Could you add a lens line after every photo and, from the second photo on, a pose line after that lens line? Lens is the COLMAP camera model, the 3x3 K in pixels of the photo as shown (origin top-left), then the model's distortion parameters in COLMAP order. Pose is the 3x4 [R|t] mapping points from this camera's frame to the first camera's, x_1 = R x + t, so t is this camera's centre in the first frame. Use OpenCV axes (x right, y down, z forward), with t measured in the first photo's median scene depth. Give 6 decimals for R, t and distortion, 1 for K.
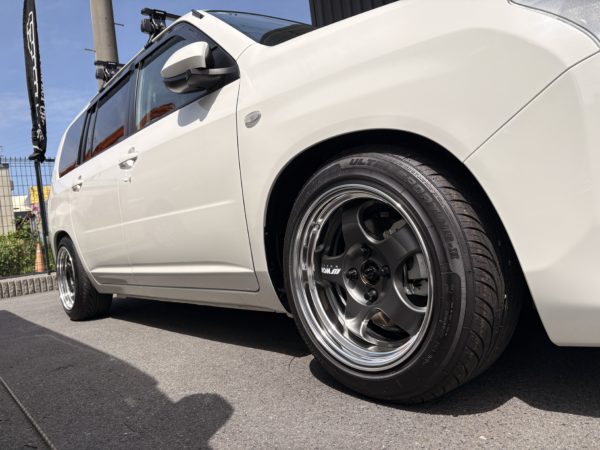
lens RADIAL K [[447.7, 0, 300.0], [0, 447.7, 225.0], [0, 0, 1]] dist [0.049979, -0.049943]
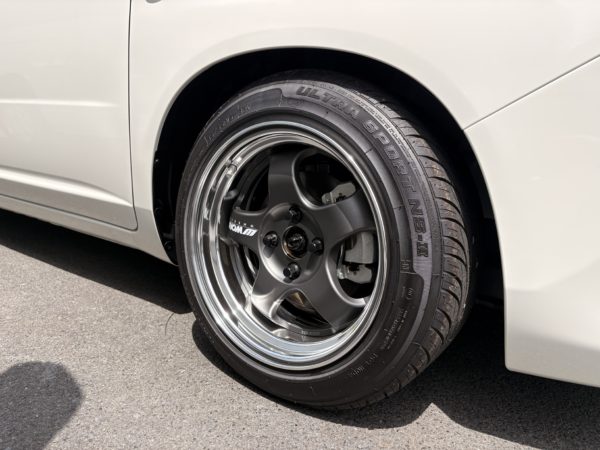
lens RADIAL K [[447.7, 0, 300.0], [0, 447.7, 225.0], [0, 0, 1]] dist [0.049979, -0.049943]
pose [[0.954577, 0.126871, 0.269606, -0.045972], [-0.175472, 0.970640, 0.164520, -0.049330], [-0.240817, -0.204355, 0.948813, 0.273014]]
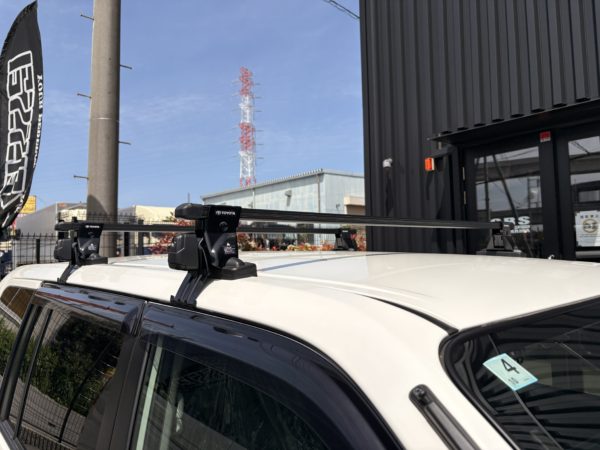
lens RADIAL K [[447.7, 0, 300.0], [0, 447.7, 225.0], [0, 0, 1]] dist [0.049979, -0.049943]
pose [[0.994209, 0.103907, 0.027417, -0.523140], [-0.102032, 0.992804, -0.062679, -0.902200], [-0.033733, 0.059519, 0.997657, 1.271504]]
